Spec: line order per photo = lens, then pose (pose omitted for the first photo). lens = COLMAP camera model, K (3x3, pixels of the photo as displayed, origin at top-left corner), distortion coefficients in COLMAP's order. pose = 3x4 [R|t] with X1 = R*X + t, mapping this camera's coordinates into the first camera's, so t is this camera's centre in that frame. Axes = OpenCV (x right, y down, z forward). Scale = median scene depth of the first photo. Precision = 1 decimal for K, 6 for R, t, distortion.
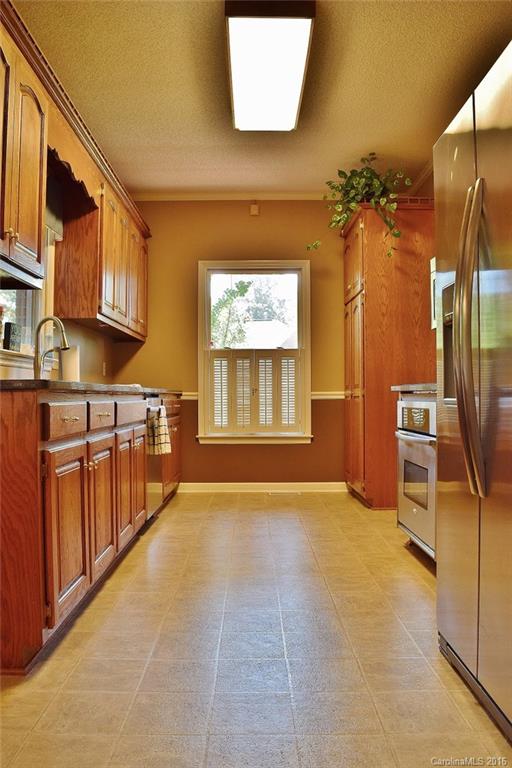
lens RADIAL K [[586.0, 0, 256.0], [0, 586.0, 384.0], [0, 0, 1]] dist [-0.059134, 0.000037]
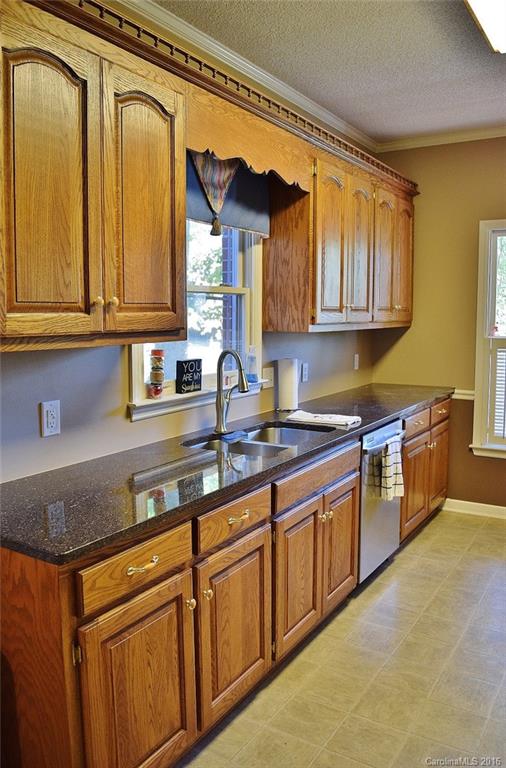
lens RADIAL K [[601.3, 0, 253.0], [0, 601.3, 384.0], [0, 0, 1]] dist [-0.082852, 0.007175]
pose [[0.843957, 0.064167, -0.532559, 0.110180], [0.007446, 0.991323, 0.131241, -0.150721], [0.536359, -0.114727, 0.836156, 0.250484]]
